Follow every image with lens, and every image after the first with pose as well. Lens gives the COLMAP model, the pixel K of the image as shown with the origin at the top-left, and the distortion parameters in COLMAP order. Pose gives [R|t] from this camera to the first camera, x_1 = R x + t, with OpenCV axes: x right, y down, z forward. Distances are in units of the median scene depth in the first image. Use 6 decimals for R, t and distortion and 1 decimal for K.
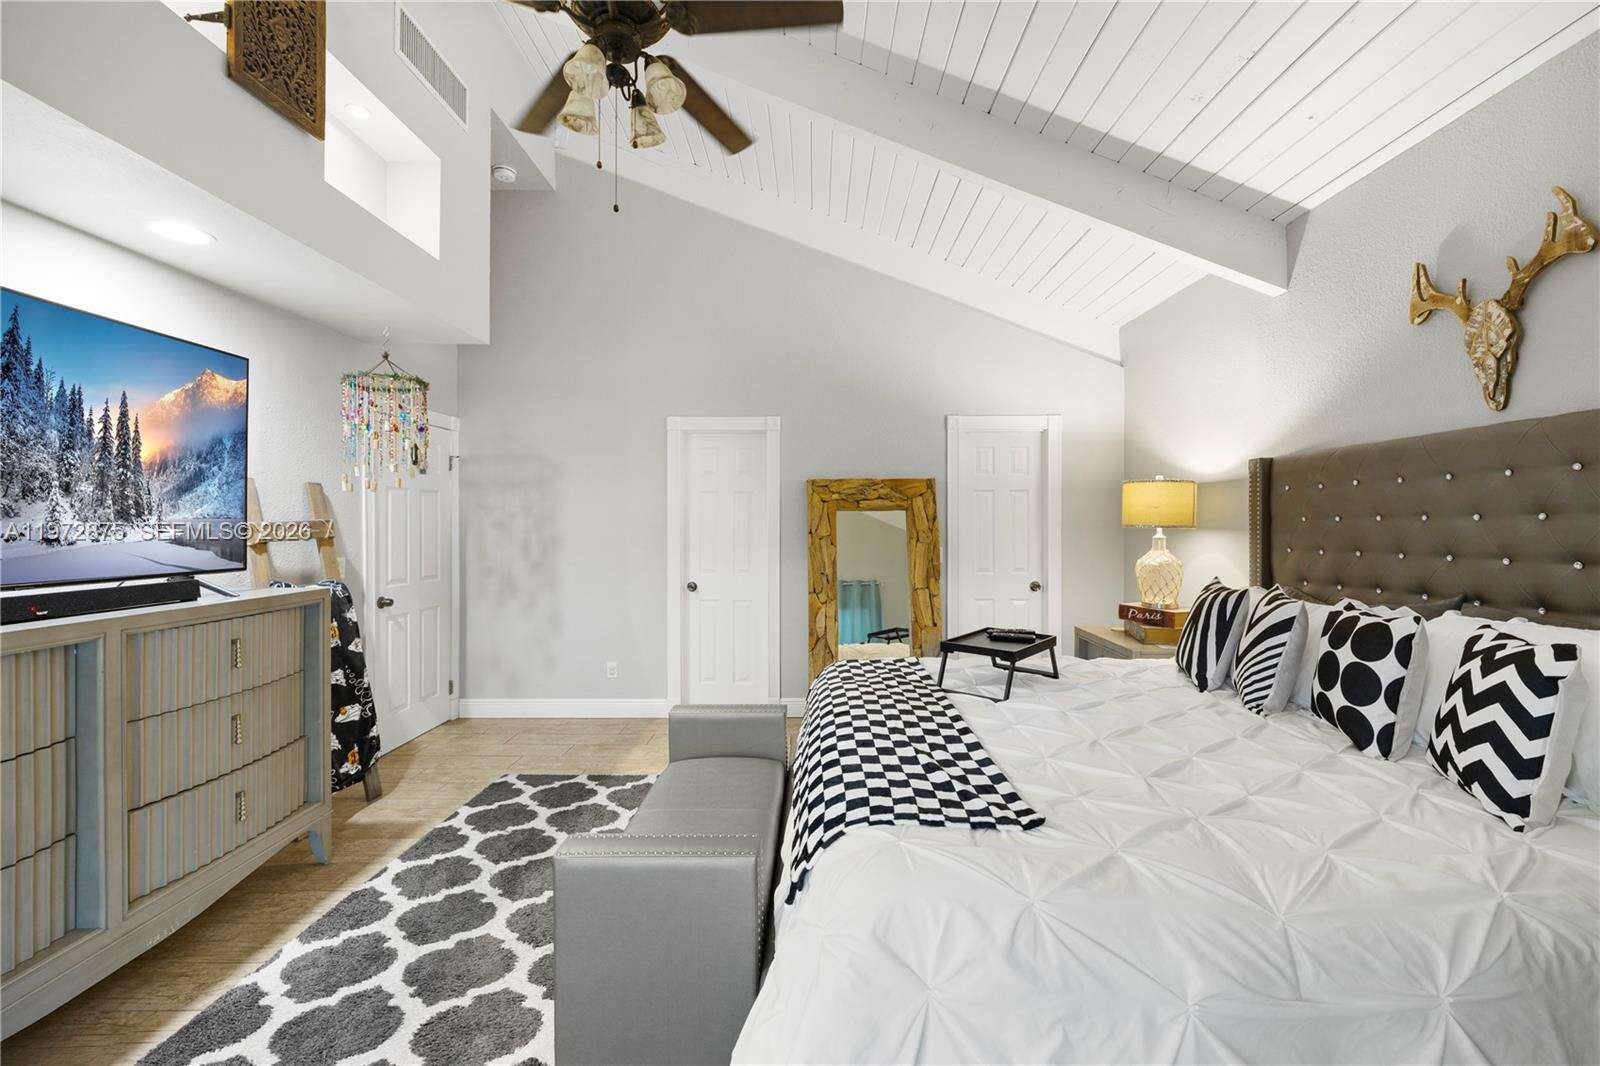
lens RADIAL K [[643.4, 0, 814.7], [0, 643.4, 521.5], [0, 0, 1]] dist [-0.003320, -0.000357]
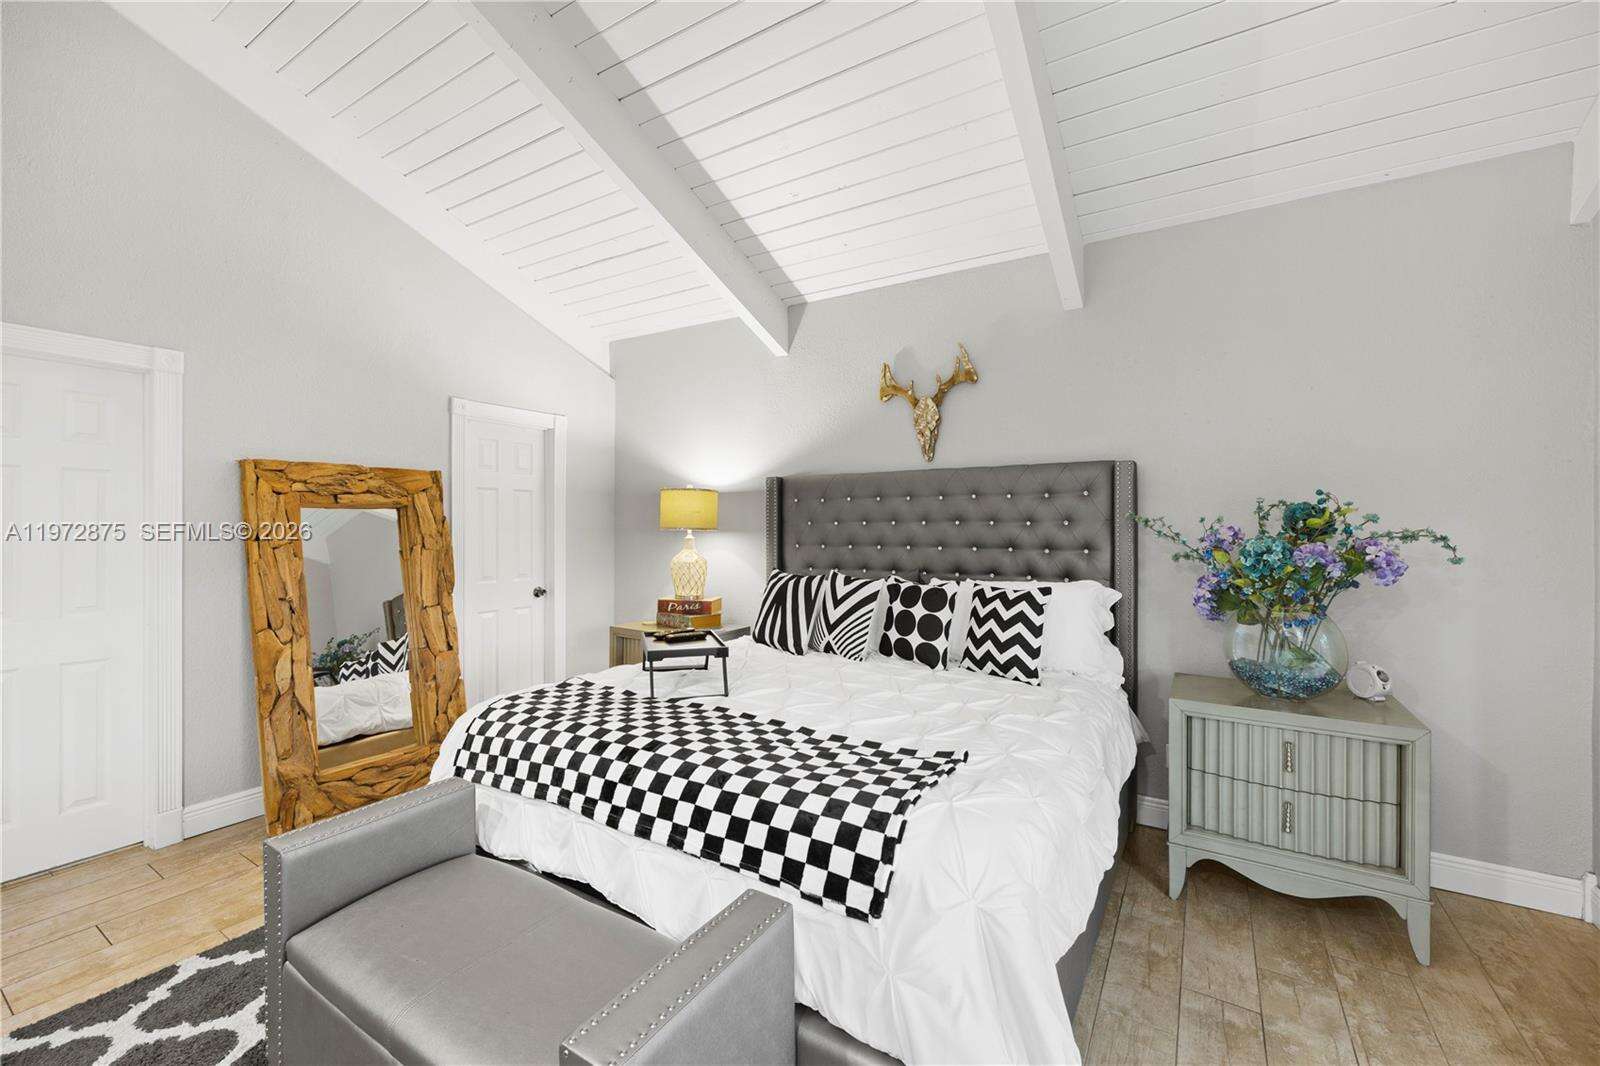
lens RADIAL K [[643.4, 0, 805.2], [0, 643.4, 526.0], [0, 0, 1]] dist [-0.003320, -0.000357]
pose [[0.524258, 0.000733, 0.851559, -0.431954], [-0.004301, 0.999989, 0.001787, -0.000076], [-0.851548, -0.004599, 0.524256, 0.272271]]
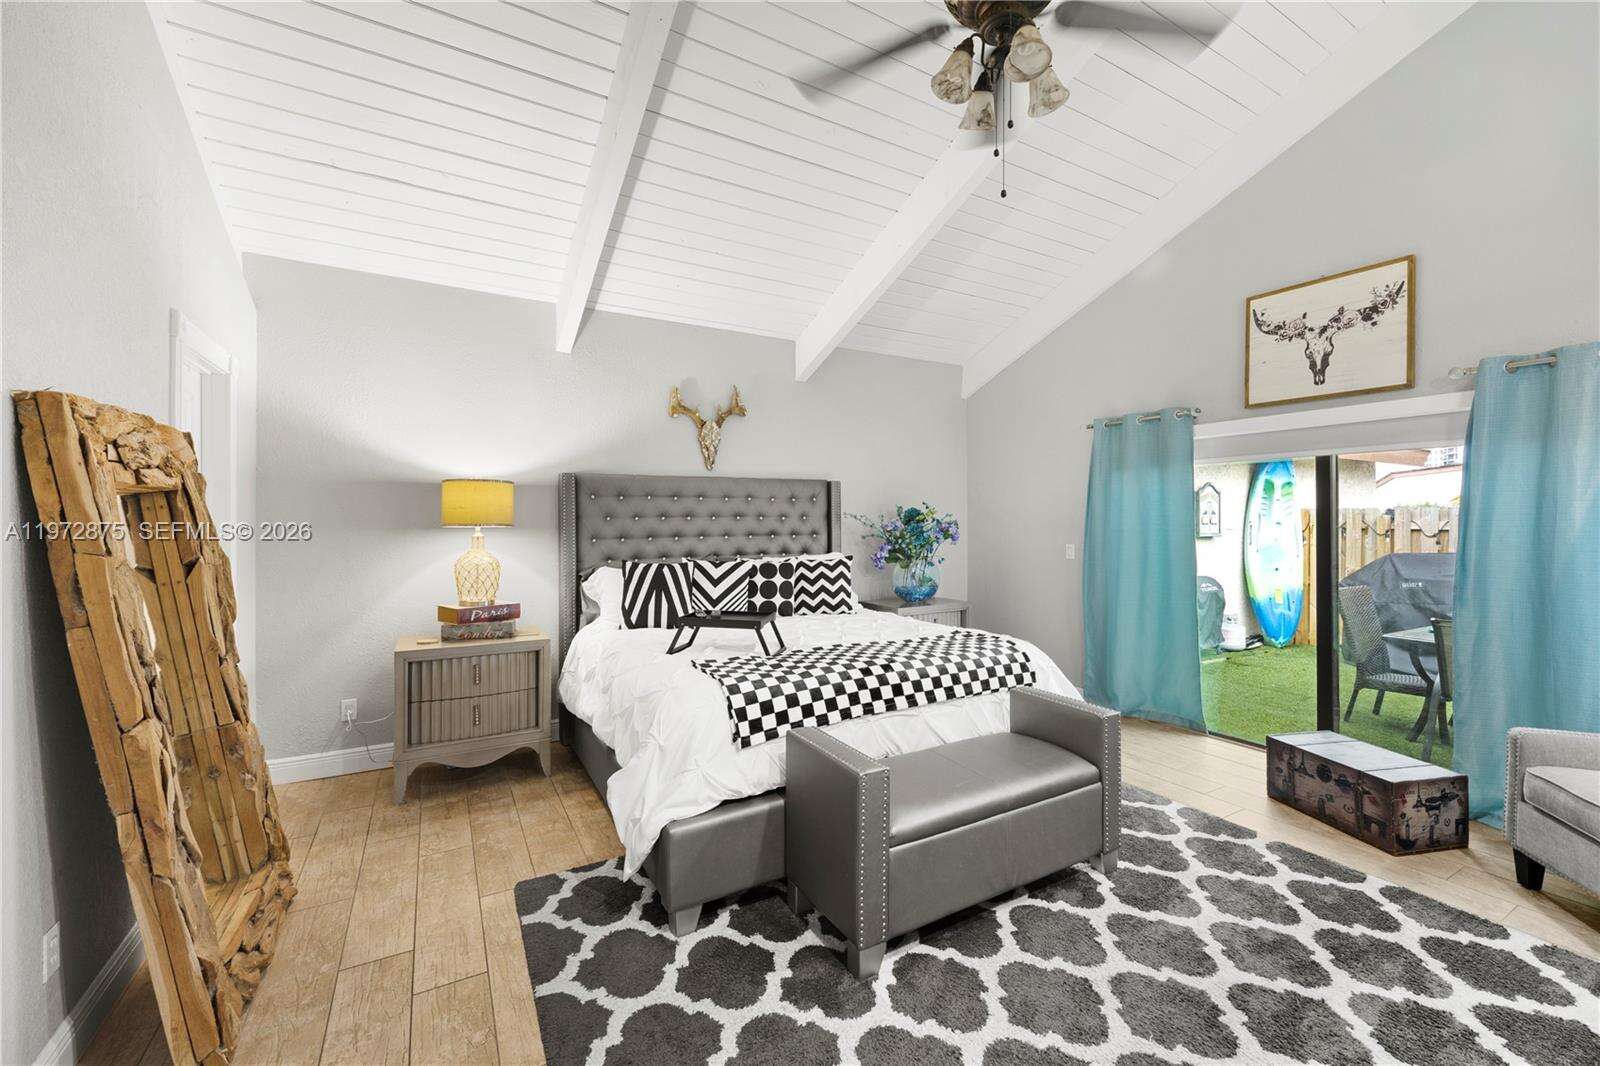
lens RADIAL K [[643.4, 0, 808.8], [0, 643.4, 527.4], [0, 0, 1]] dist [-0.003320, -0.000357]
pose [[-0.501640, -0.005300, 0.865060, -0.765182], [0.004675, 0.999950, 0.008838, 0.004971], [-0.865064, 0.008478, -0.501590, 1.337090]]
